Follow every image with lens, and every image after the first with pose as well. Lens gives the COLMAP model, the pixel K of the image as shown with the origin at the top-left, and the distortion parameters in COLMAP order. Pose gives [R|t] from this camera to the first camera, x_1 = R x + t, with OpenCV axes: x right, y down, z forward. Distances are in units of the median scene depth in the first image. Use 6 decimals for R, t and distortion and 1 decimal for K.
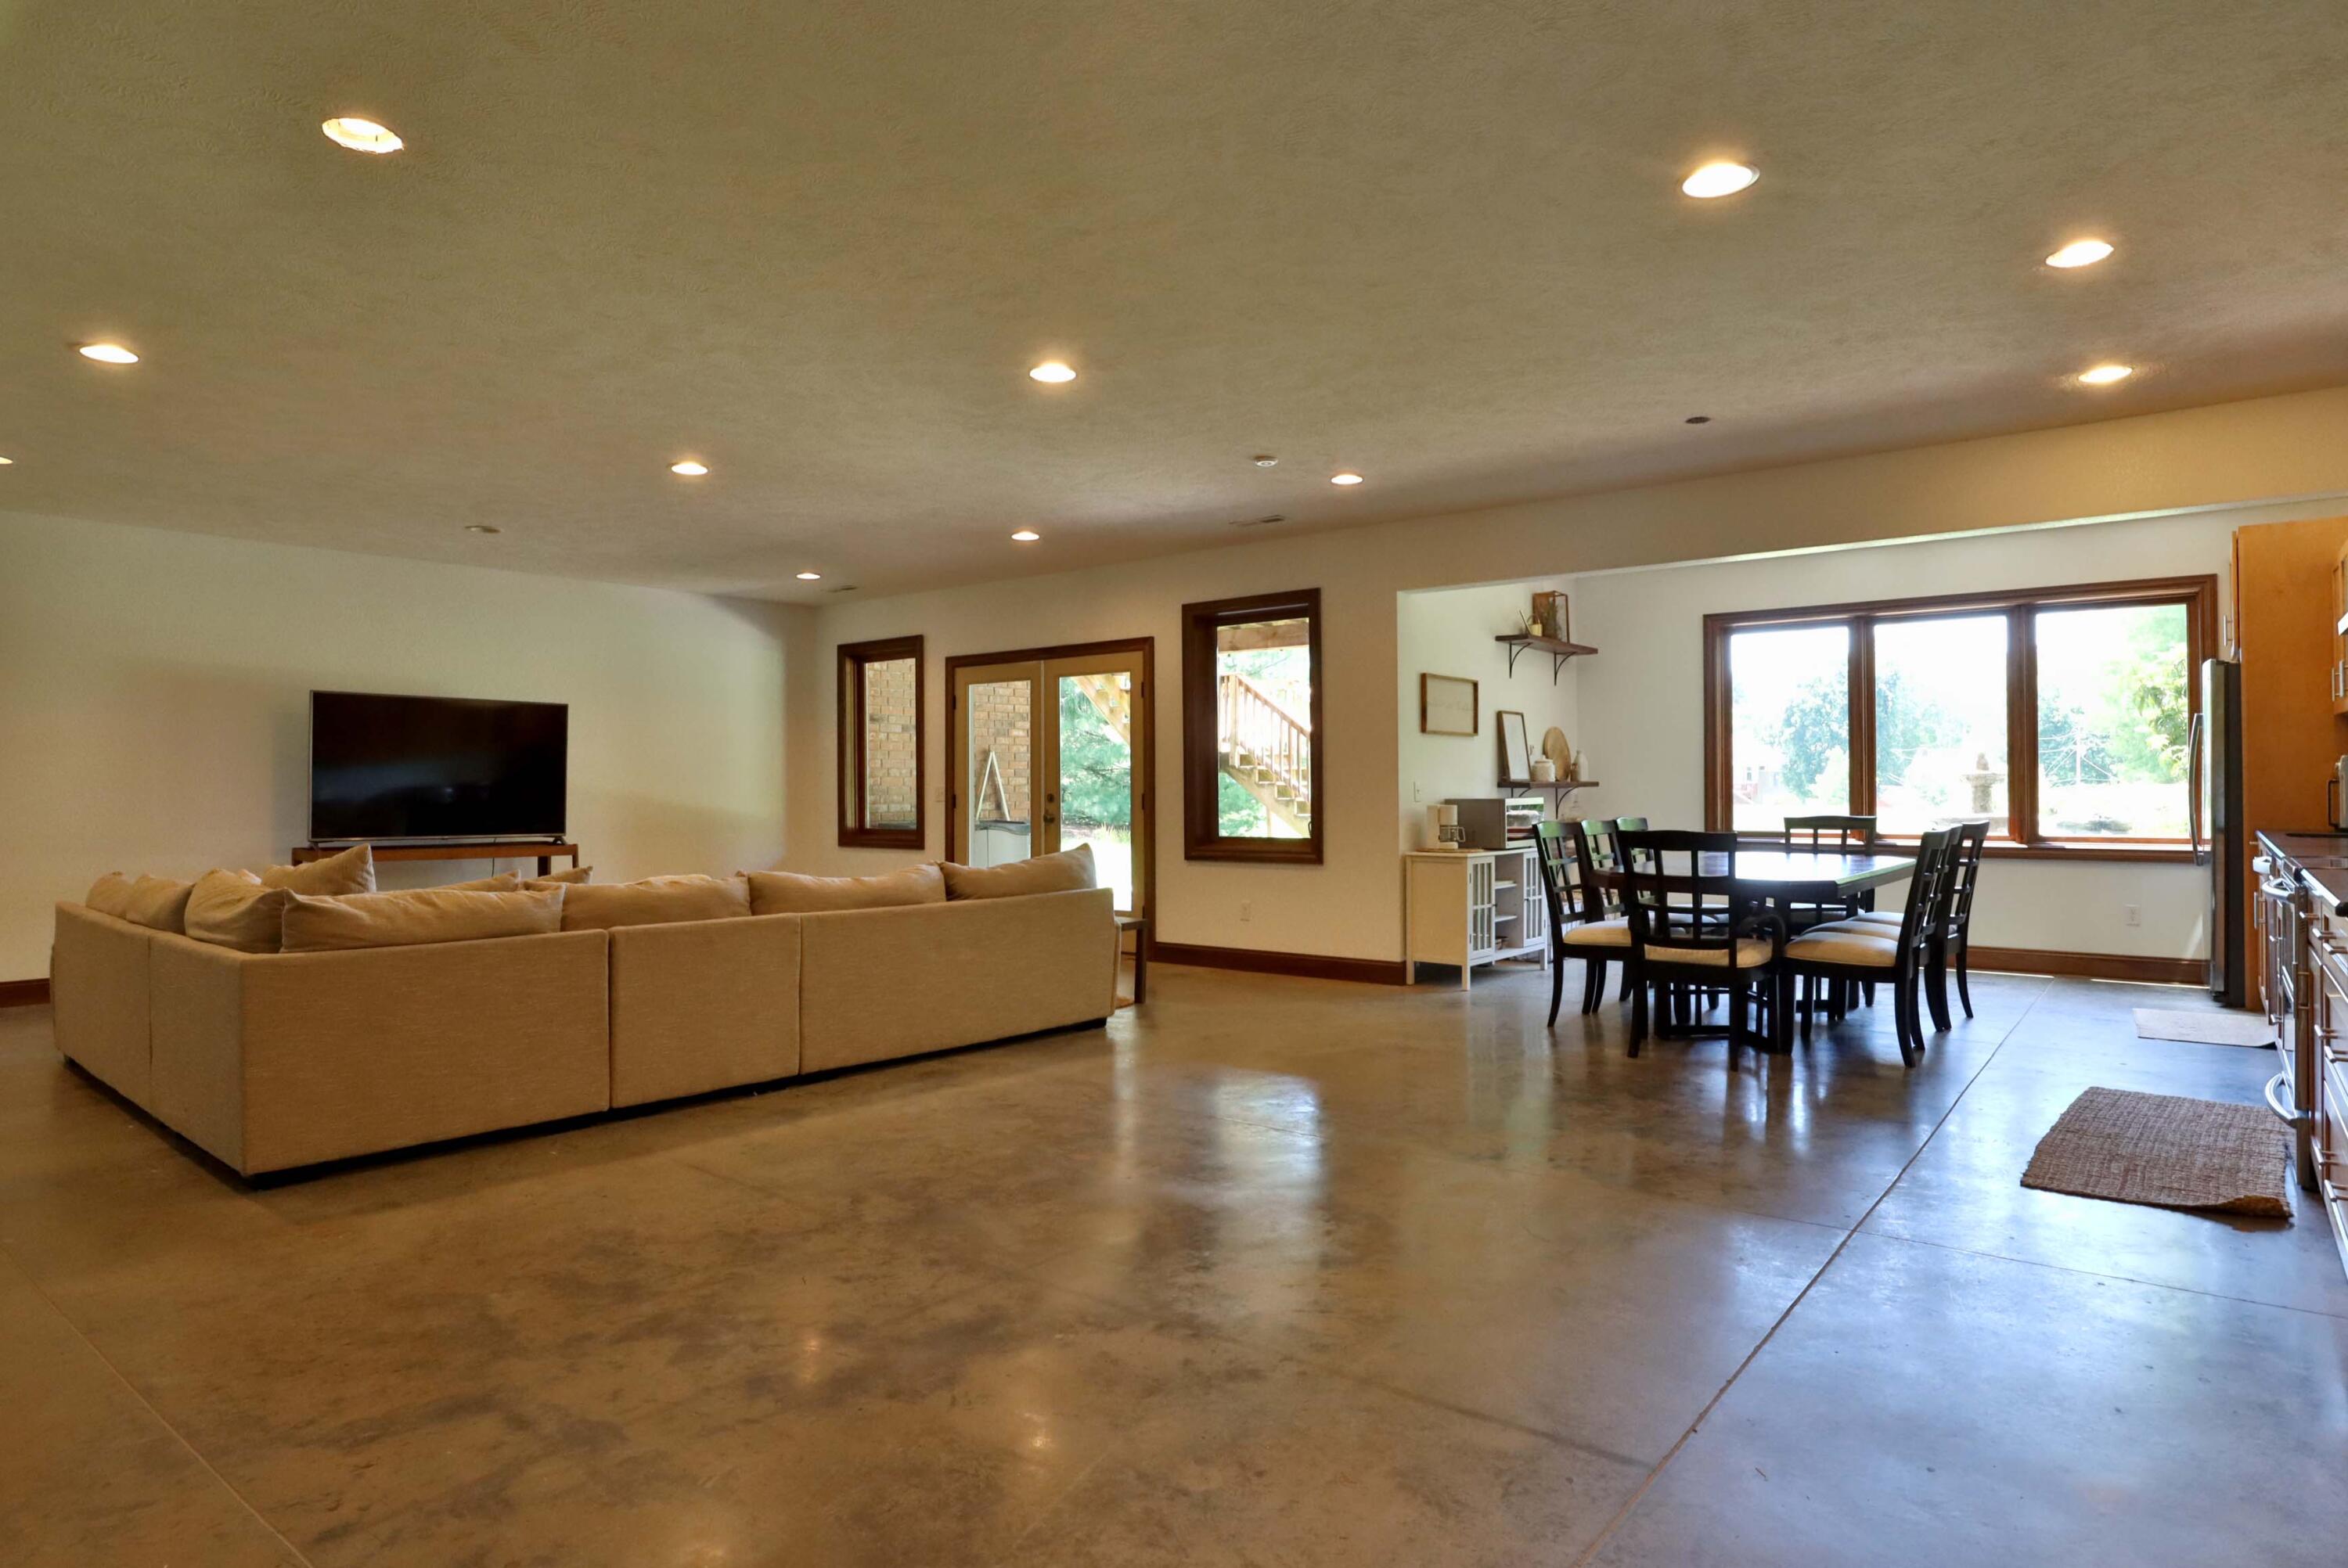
lens RADIAL K [[1303.7, 0, 1174.4], [0, 1303.7, 786.1], [0, 0, 1]] dist [-0.044828, 0.016308]
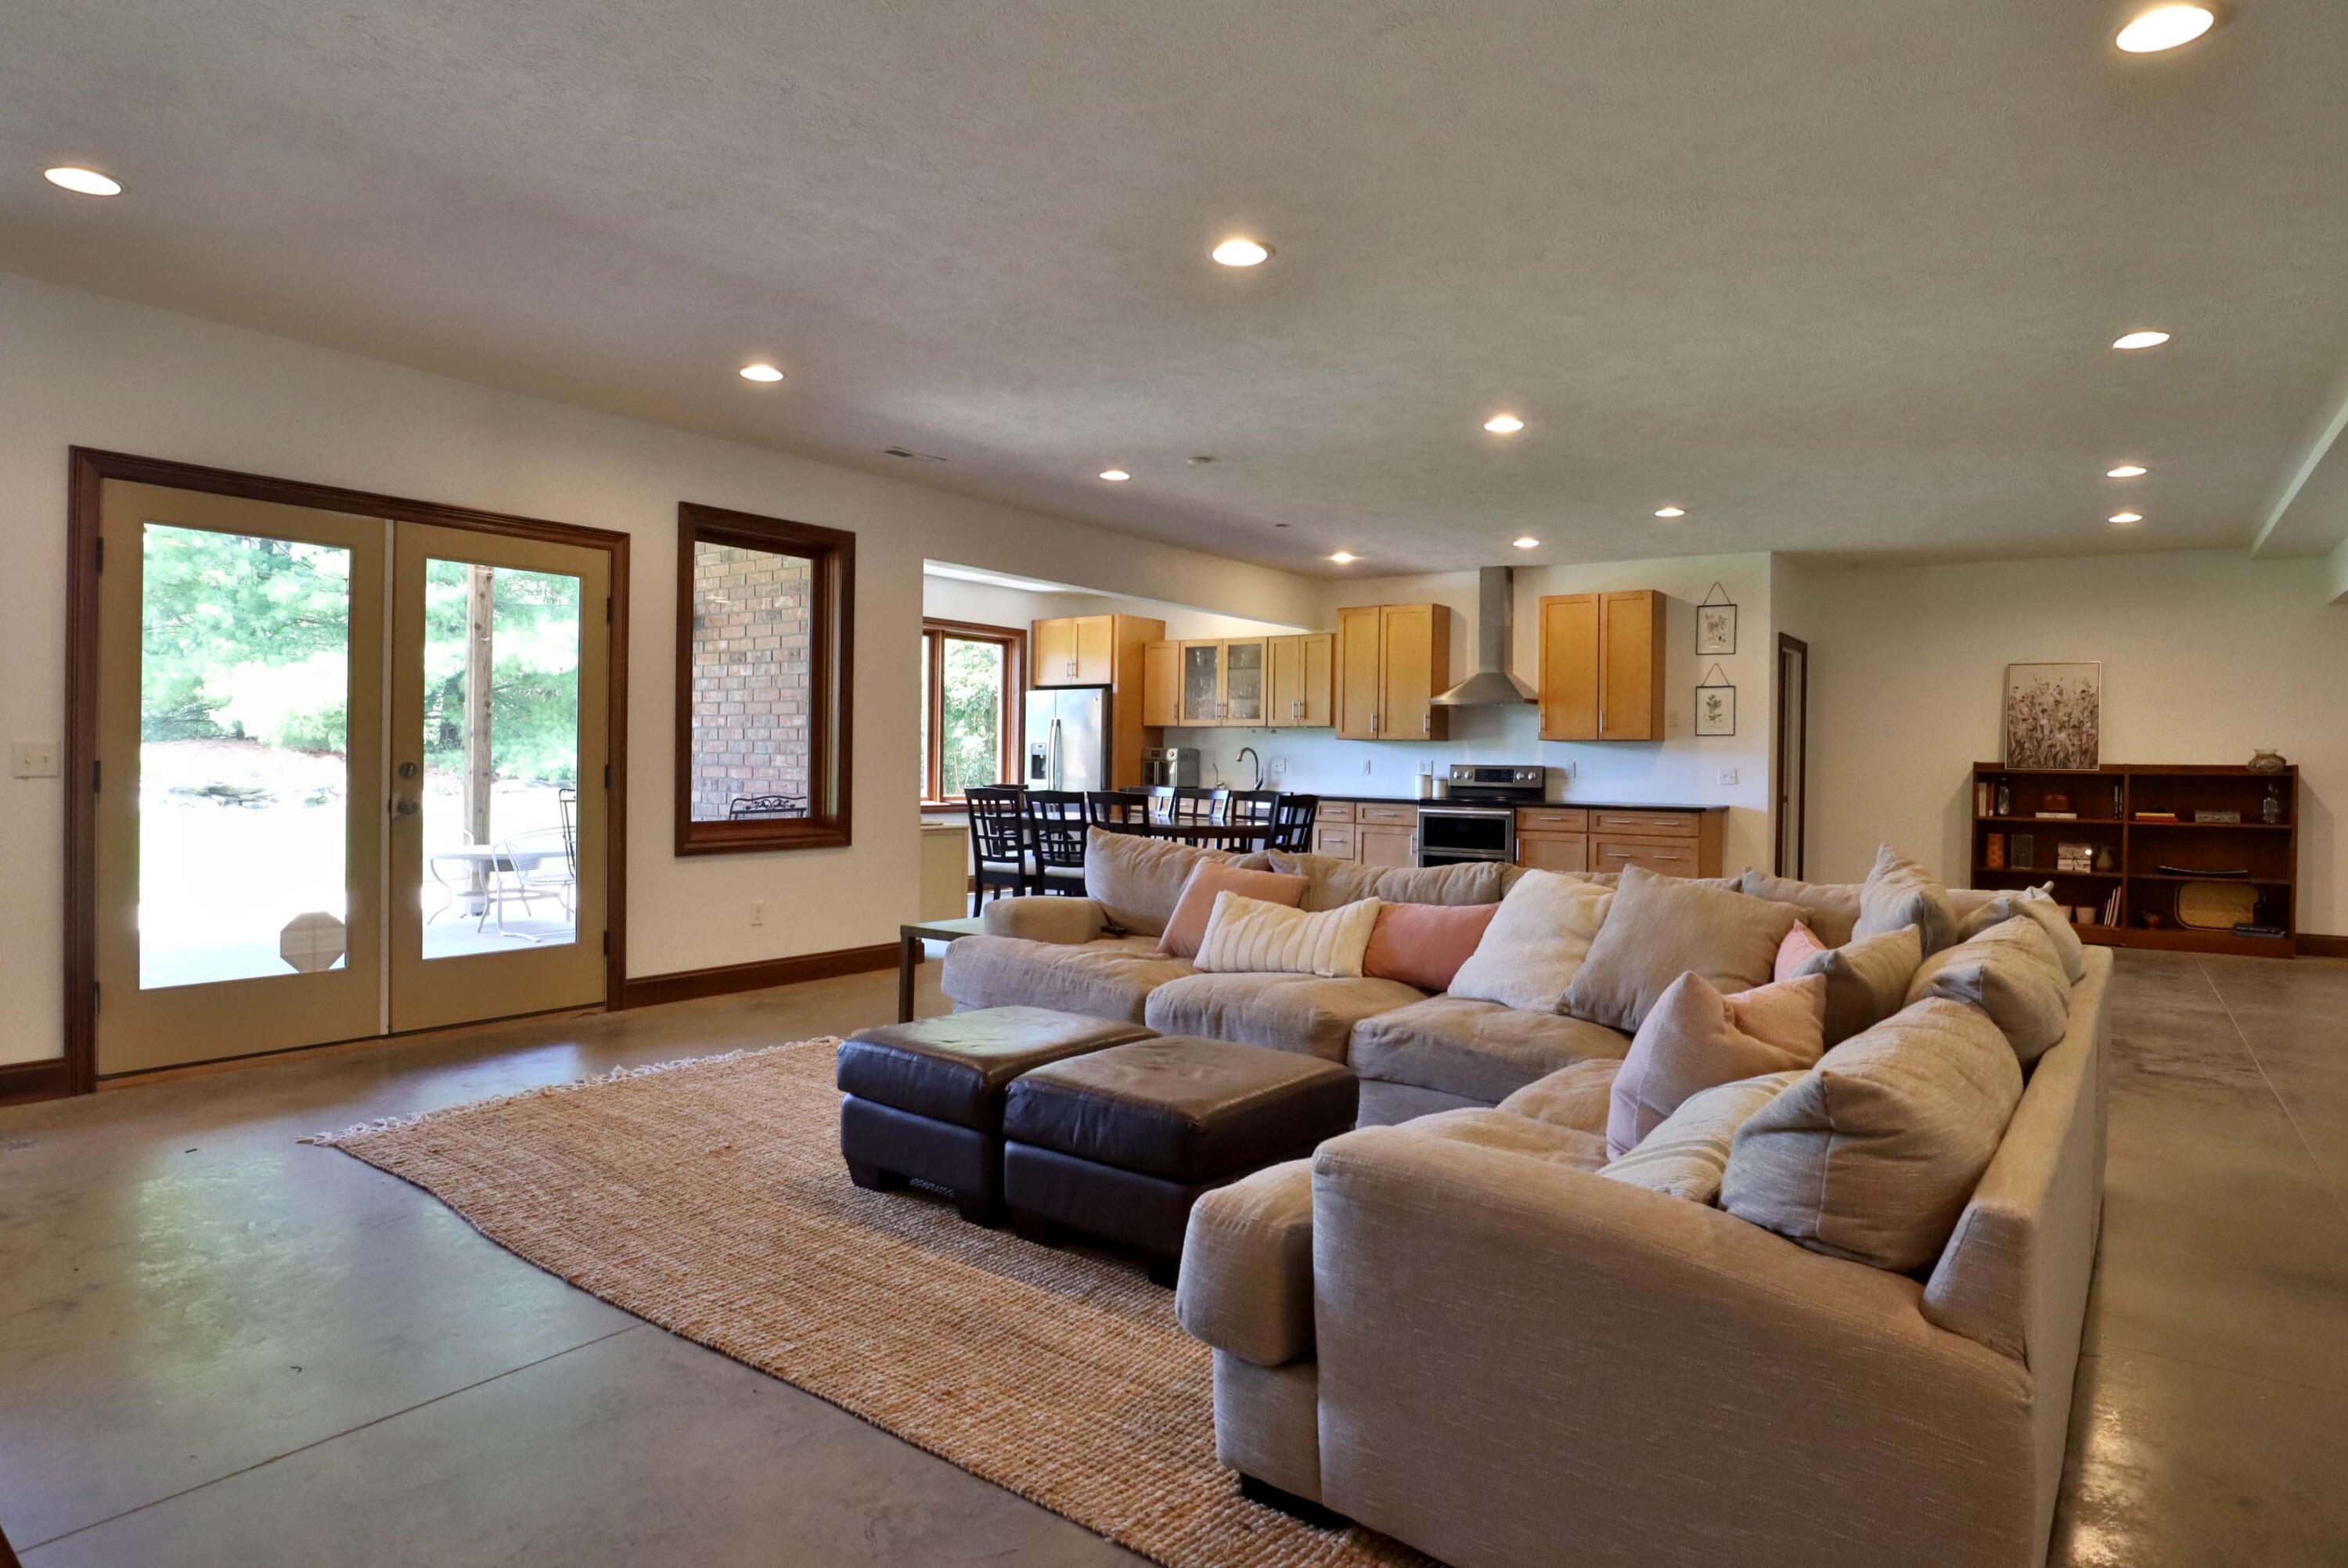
lens RADIAL K [[1303.7, 0, 1182.0], [0, 1303.7, 770.7], [0, 0, 1]] dist [-0.044828, 0.016308]
pose [[-0.034375, -0.002612, 0.999406, -0.938719], [-0.018643, 0.999824, 0.001972, 0.003385], [-0.999235, -0.018564, -0.034418, 0.974925]]
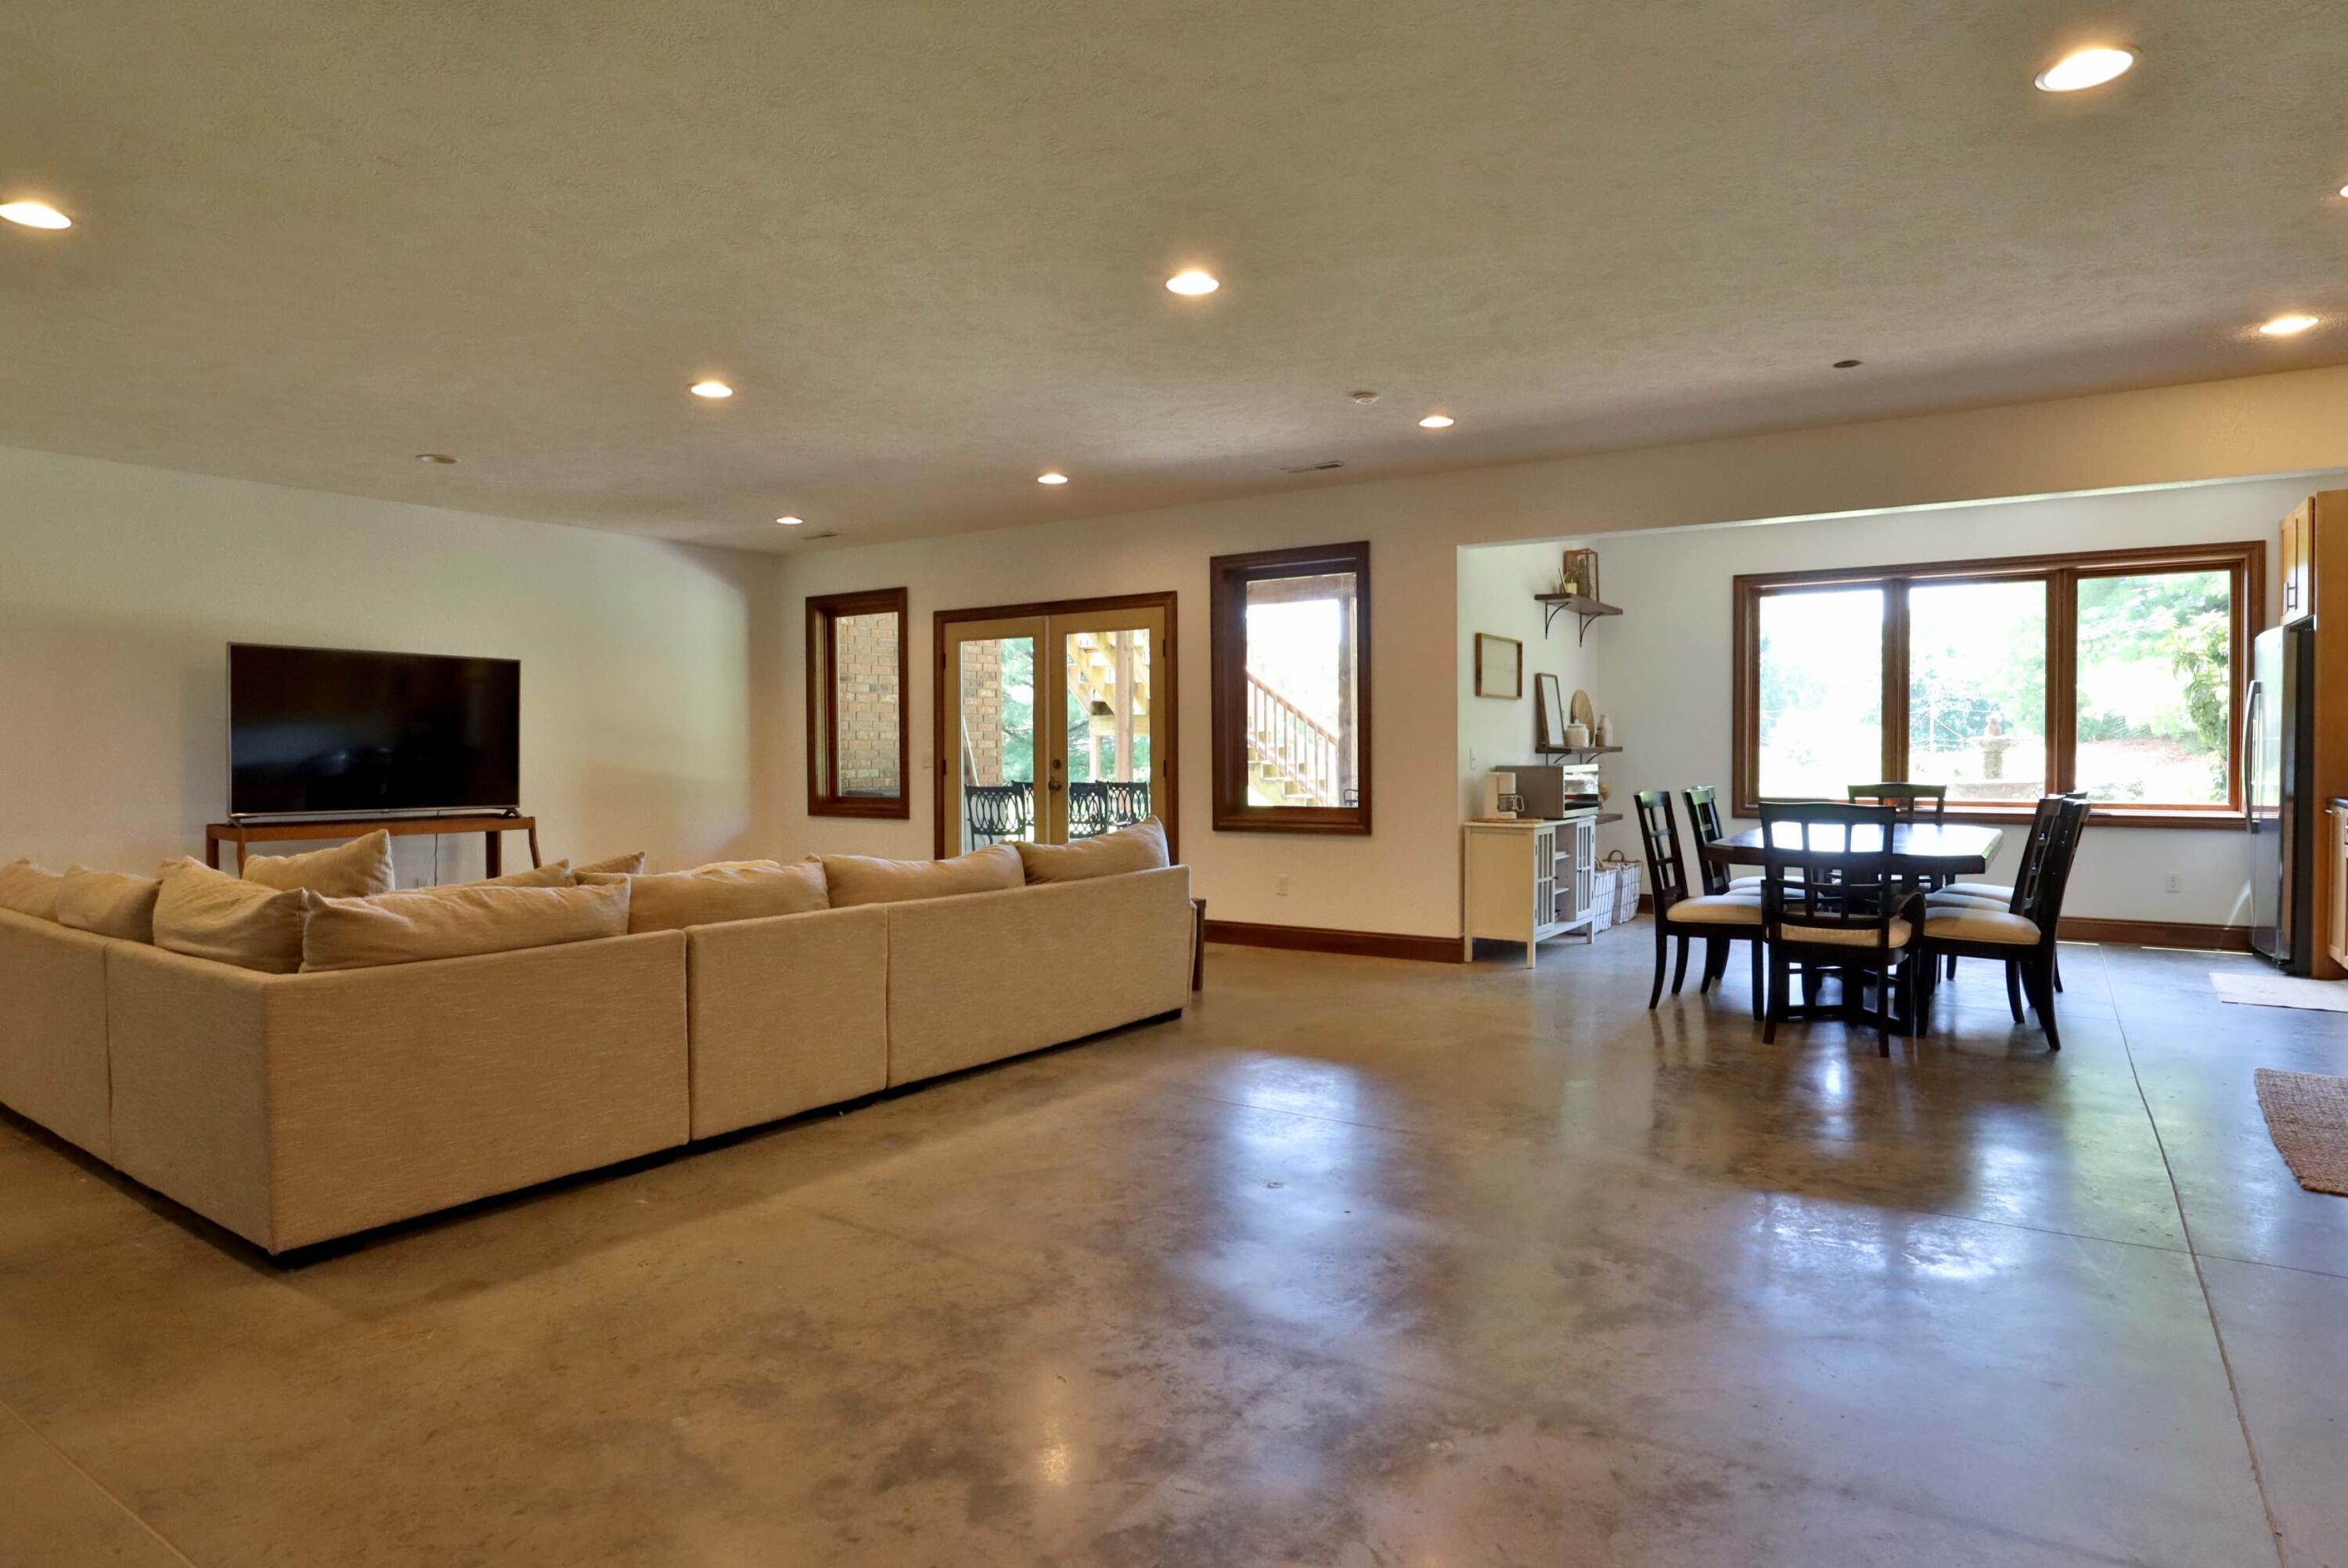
lens RADIAL K [[1303.7, 0, 1176.3], [0, 1303.7, 779.4], [0, 0, 1]] dist [-0.044828, 0.016308]
pose [[0.995676, -0.002031, 0.092876, -0.137445], [-0.000390, 0.999661, 0.026041, -0.005931], [-0.092897, -0.025965, 0.995337, 0.093750]]
